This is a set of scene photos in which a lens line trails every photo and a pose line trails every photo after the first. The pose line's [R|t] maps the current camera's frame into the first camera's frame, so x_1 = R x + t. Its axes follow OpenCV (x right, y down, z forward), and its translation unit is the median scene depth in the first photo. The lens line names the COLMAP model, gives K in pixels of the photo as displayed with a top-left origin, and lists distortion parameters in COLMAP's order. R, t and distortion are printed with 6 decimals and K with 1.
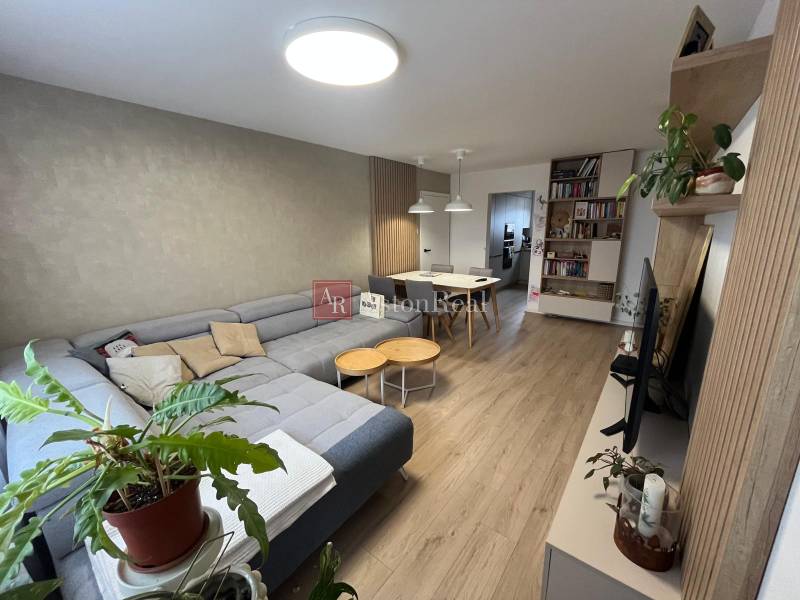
lens RADIAL K [[323.5, 0, 401.1], [0, 323.5, 301.1], [0, 0, 1]] dist [-0.007365, 0.000156]
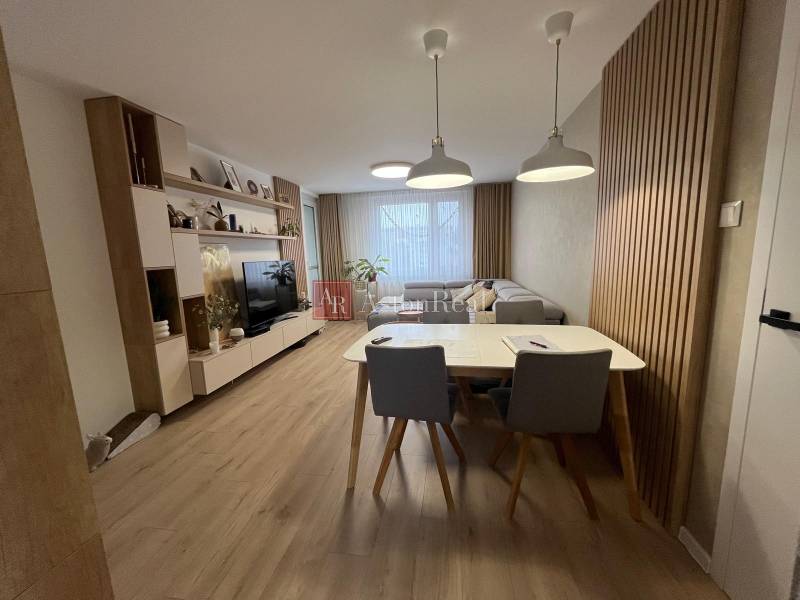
lens RADIAL K [[323.5, 0, 401.1], [0, 323.5, 301.1], [0, 0, 1]] dist [-0.007365, 0.000156]
pose [[-0.868857, 0.120019, -0.480295, 0.533156], [-0.064575, 0.934405, 0.350311, -0.340237], [0.490834, 0.335385, -0.804114, 1.652074]]
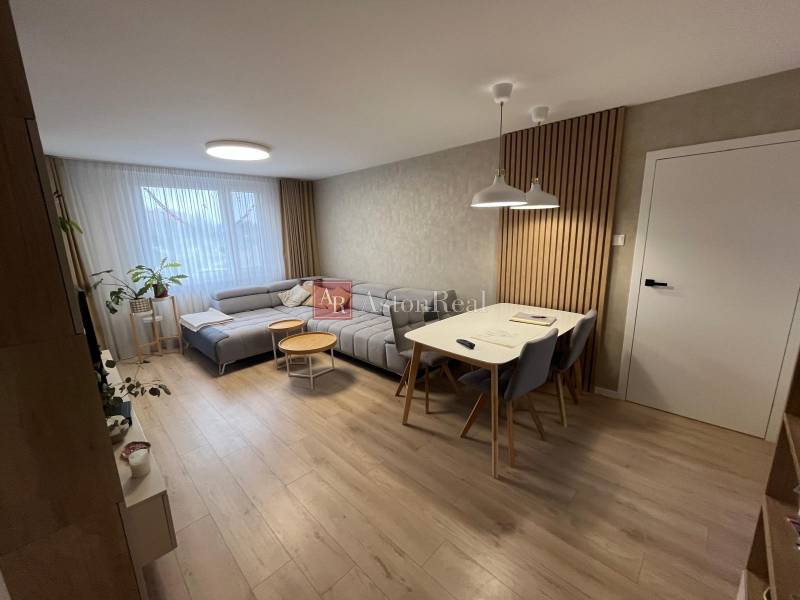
lens RADIAL K [[323.5, 0, 401.1], [0, 323.5, 301.1], [0, 0, 1]] dist [-0.007365, 0.000156]
pose [[-0.106993, 0.224676, -0.968542, 0.886033], [-0.197313, 0.949960, 0.242163, -0.276546], [0.974484, 0.217016, -0.057308, 1.109480]]
